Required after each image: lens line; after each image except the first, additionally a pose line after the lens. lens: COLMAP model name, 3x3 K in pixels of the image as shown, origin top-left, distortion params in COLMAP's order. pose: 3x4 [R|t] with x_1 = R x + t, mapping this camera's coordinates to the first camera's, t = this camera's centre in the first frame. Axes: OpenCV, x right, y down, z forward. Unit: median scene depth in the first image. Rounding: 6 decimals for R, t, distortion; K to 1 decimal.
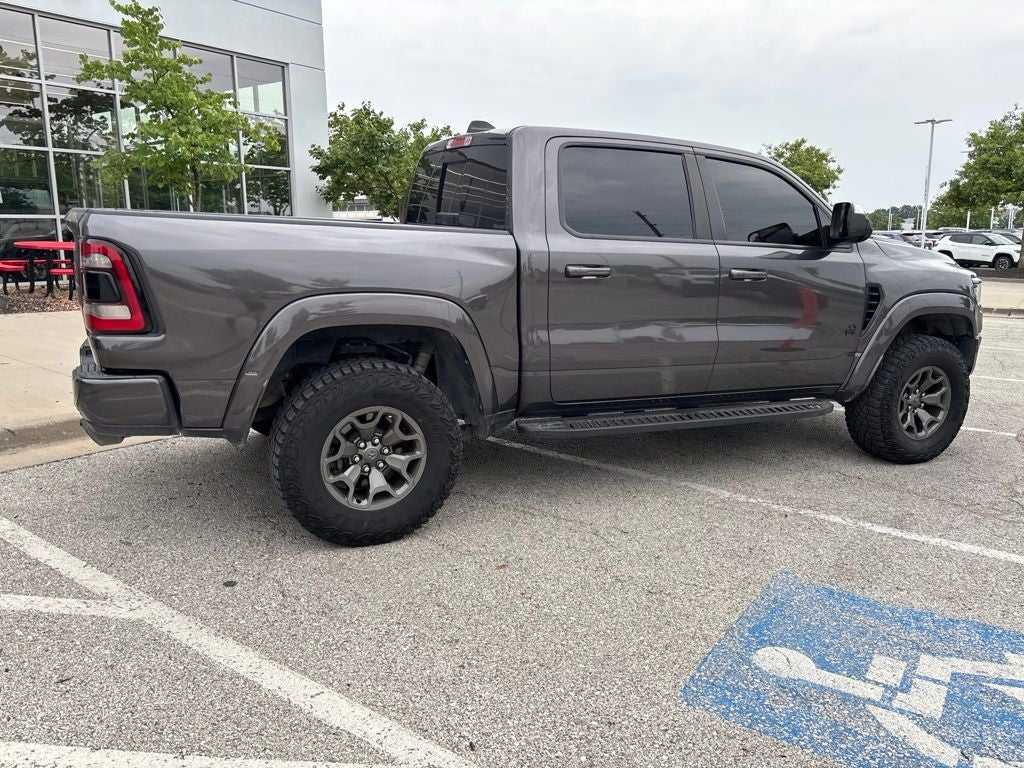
lens RADIAL K [[772.7, 0, 512.0], [0, 772.7, 384.0], [0, 0, 1]] dist [0.048165, -0.056245]
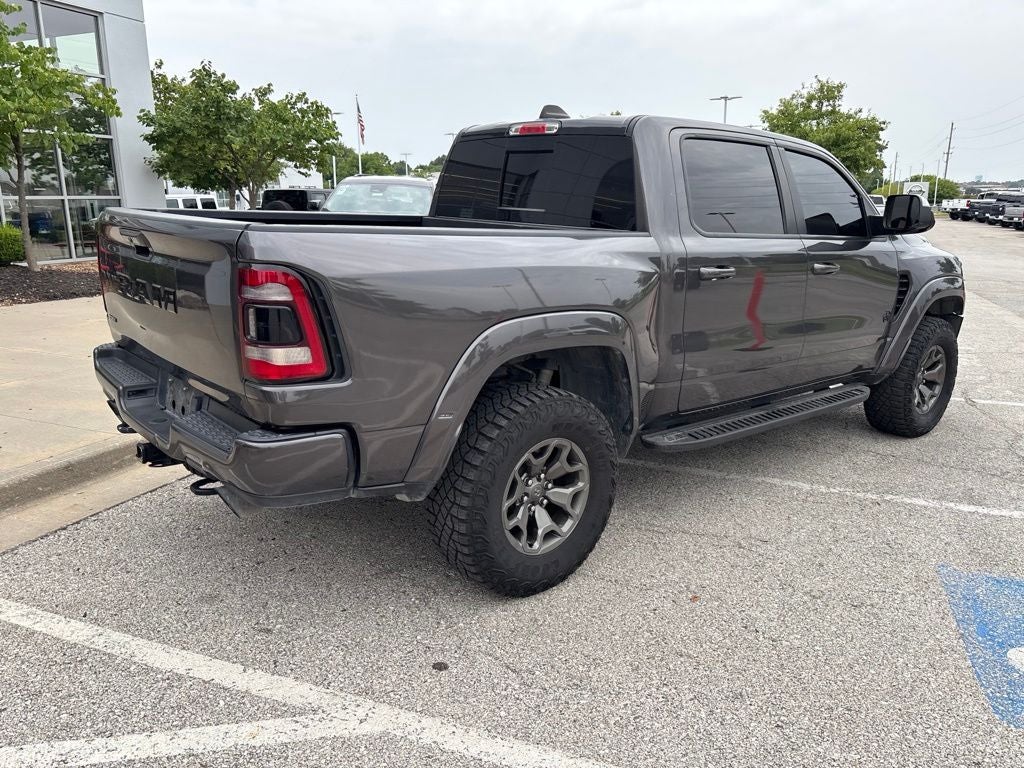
lens RADIAL K [[772.4, 0, 514.9], [0, 772.4, 397.5], [0, 0, 1]] dist [0.049374, -0.057283]
pose [[0.964996, -0.072262, 0.252113, -0.384493], [0.058284, 0.996342, 0.062488, -0.067281], [-0.255706, -0.045606, 0.965678, 0.139576]]
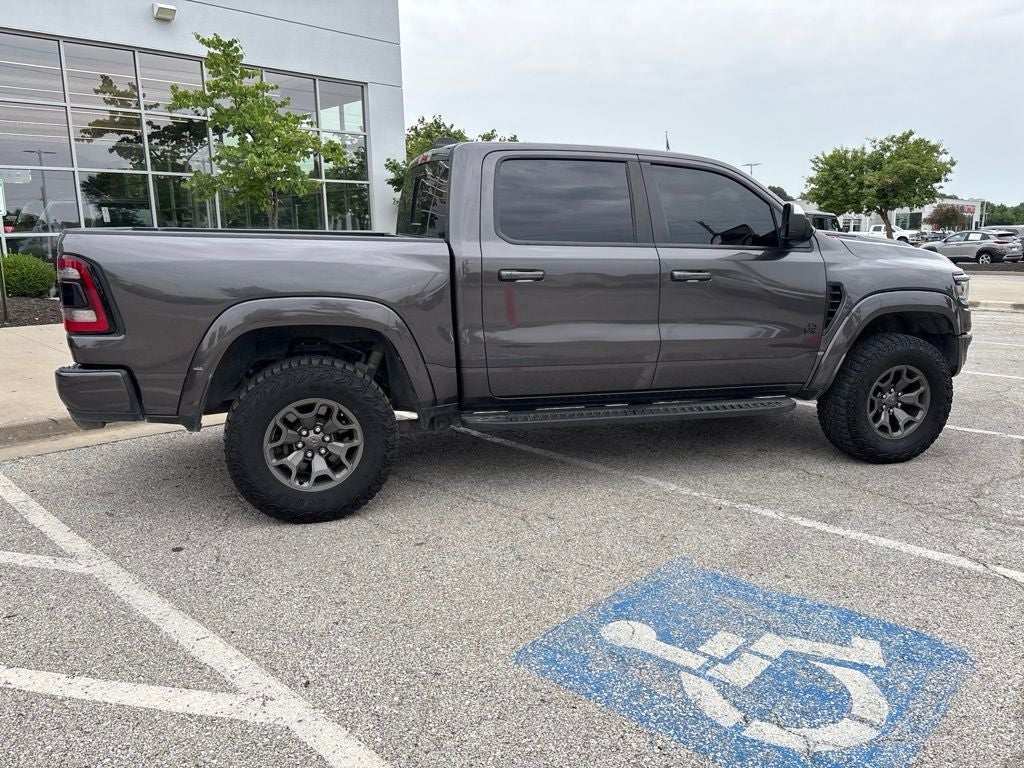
lens RADIAL K [[774.5, 0, 514.2], [0, 774.5, 384.6], [0, 0, 1]] dist [0.045368, -0.054565]
pose [[0.990277, 0.003355, -0.139068, 0.238078], [-0.004234, 0.999973, -0.006026, 0.012950], [0.139044, 0.006556, 0.990265, -0.066601]]
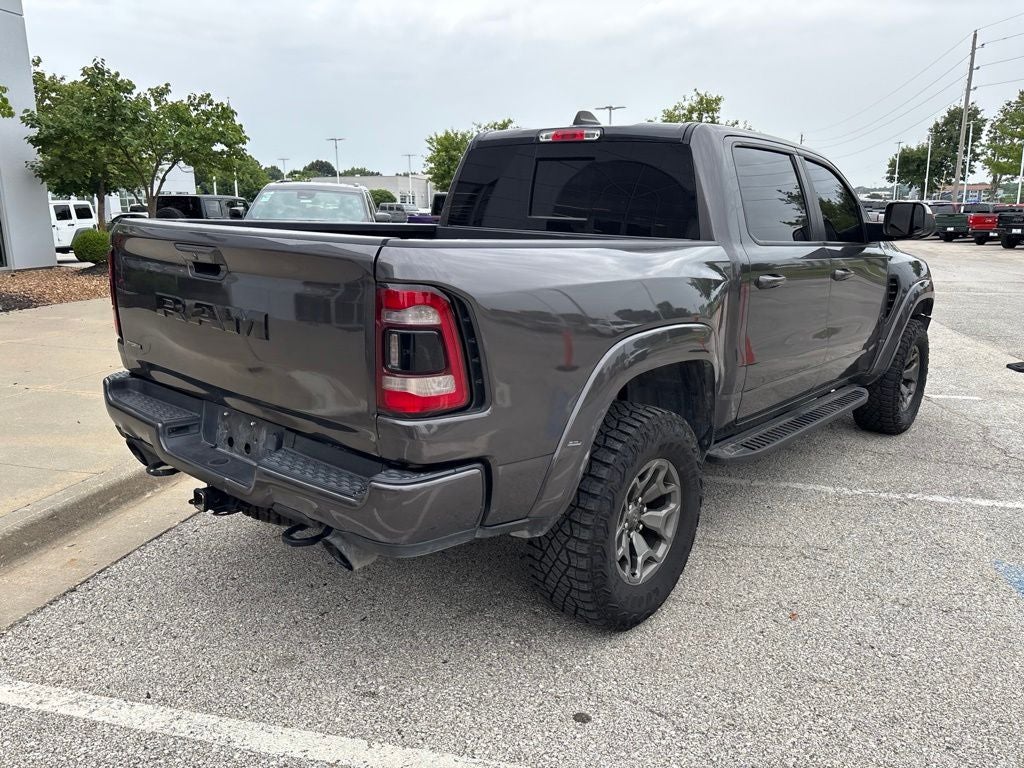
lens RADIAL K [[773.3, 0, 514.5], [0, 773.3, 382.4], [0, 0, 1]] dist [0.048770, -0.061213]
pose [[0.913296, -0.099370, 0.394987, -0.562321], [0.087444, 0.995006, 0.048132, -0.095694], [-0.397798, -0.009419, 0.917425, 0.256682]]
